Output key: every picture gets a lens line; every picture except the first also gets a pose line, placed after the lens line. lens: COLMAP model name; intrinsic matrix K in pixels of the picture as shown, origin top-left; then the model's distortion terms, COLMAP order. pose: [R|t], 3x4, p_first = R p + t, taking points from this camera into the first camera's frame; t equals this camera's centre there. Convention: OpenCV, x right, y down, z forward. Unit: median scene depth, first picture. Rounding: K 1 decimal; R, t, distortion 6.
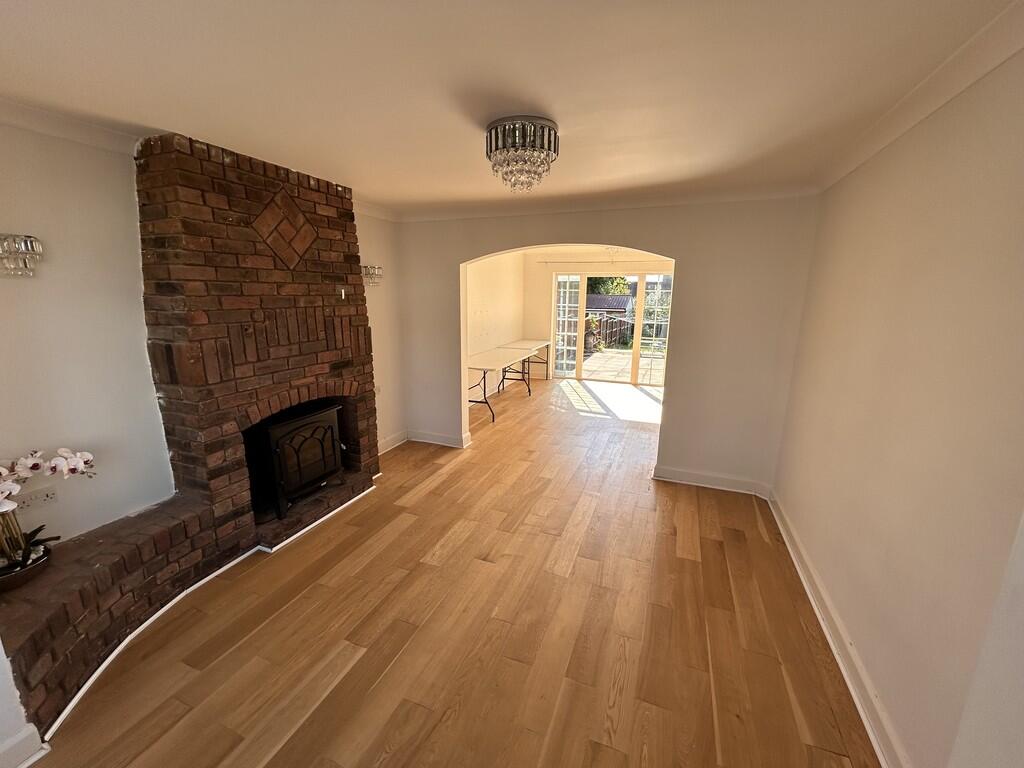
lens RADIAL K [[414.6, 0, 511.6], [0, 414.6, 389.6], [0, 0, 1]] dist [0.000088, -0.000431]
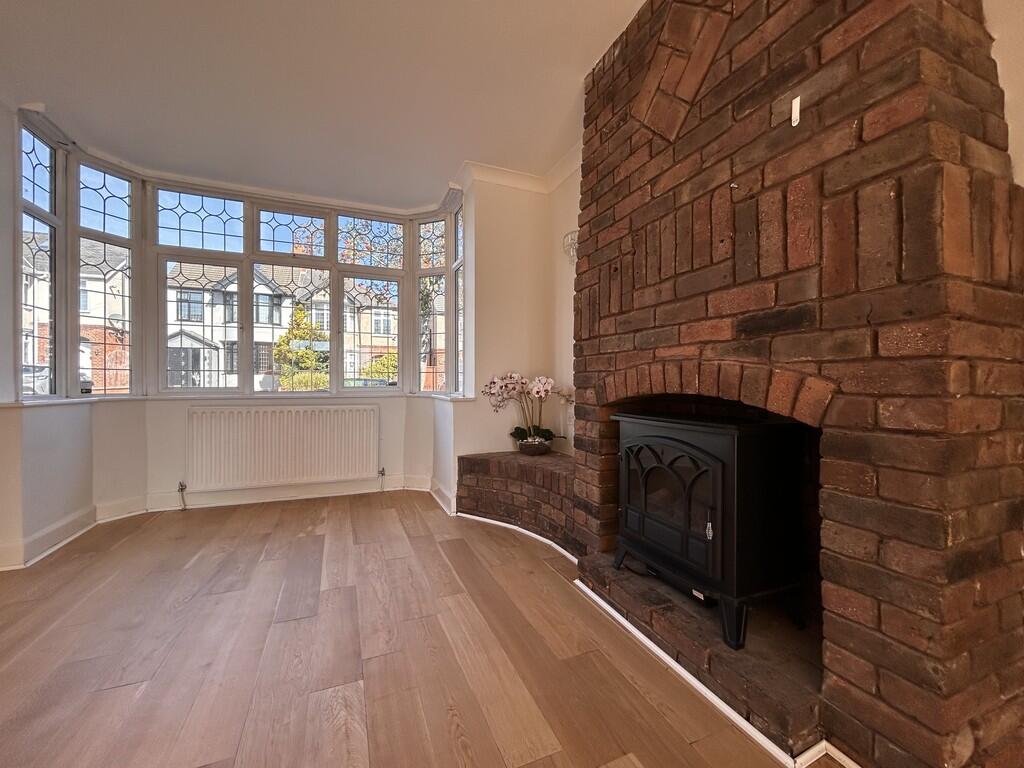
lens RADIAL K [[414.6, 0, 512.1], [0, 414.6, 383.2], [0, 0, 1]] dist [0.000088, -0.000431]
pose [[-0.715291, -0.007081, -0.698791, -0.002877], [-0.167589, 0.972507, 0.161692, -0.031111], [0.678434, 0.232767, -0.696812, 1.200867]]
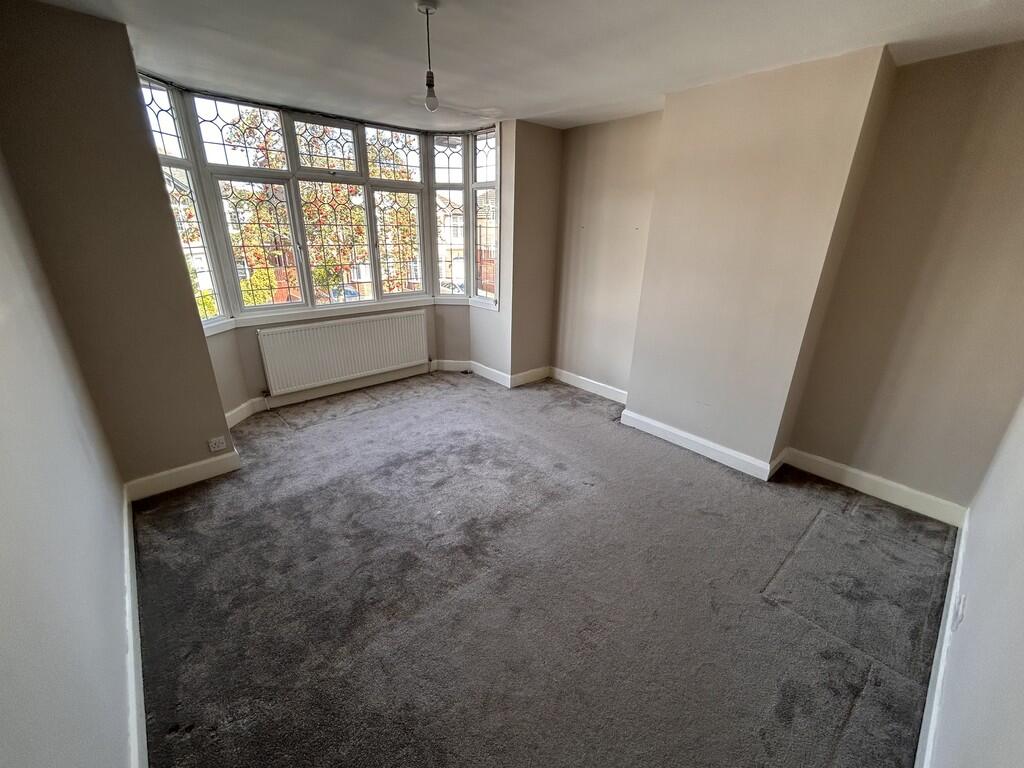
lens RADIAL K [[414.6, 0, 505.3], [0, 414.6, 383.7], [0, 0, 1]] dist [0.000088, -0.000431]
pose [[-0.459028, 0.297780, -0.837031, 0.587317], [-0.226731, 0.871691, 0.434451, -0.185537], [0.859003, 0.389206, -0.332615, 0.993932]]
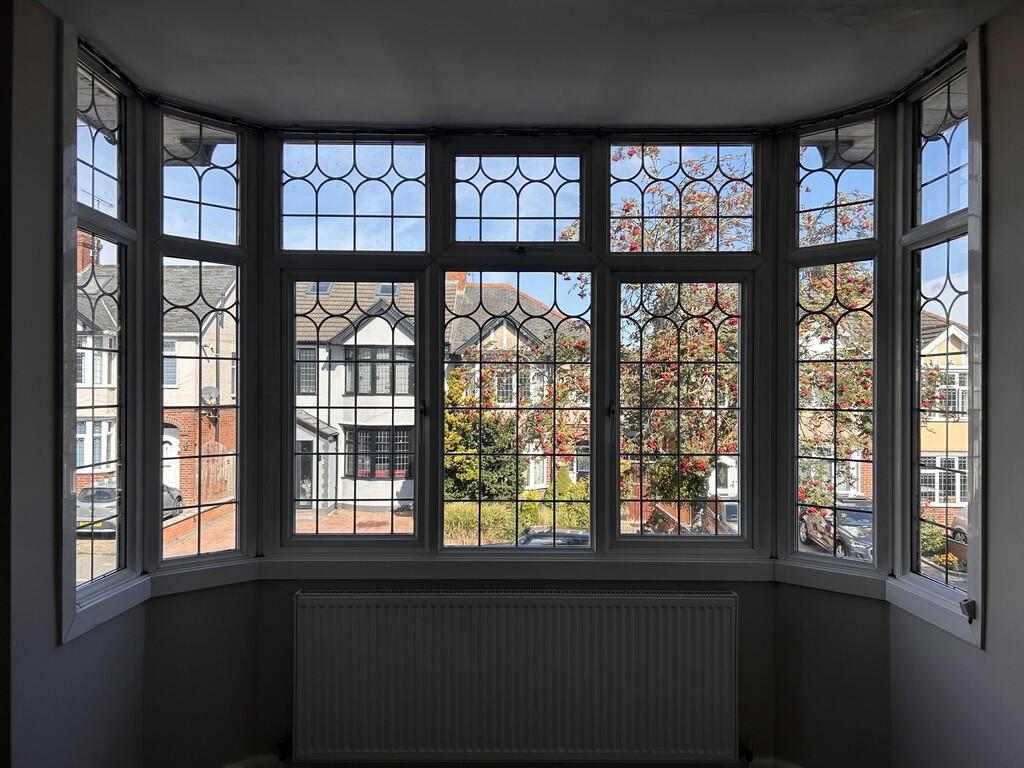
lens RADIAL K [[786.6, 0, 513.2], [0, 786.6, 388.6], [0, 0, 1]] dist [0.053236, -0.005303]
pose [[-0.928844, -0.011398, -0.370297, 0.005662], [-0.097119, 0.972062, 0.213691, -0.123237], [0.357515, 0.234449, -0.904000, 0.857271]]
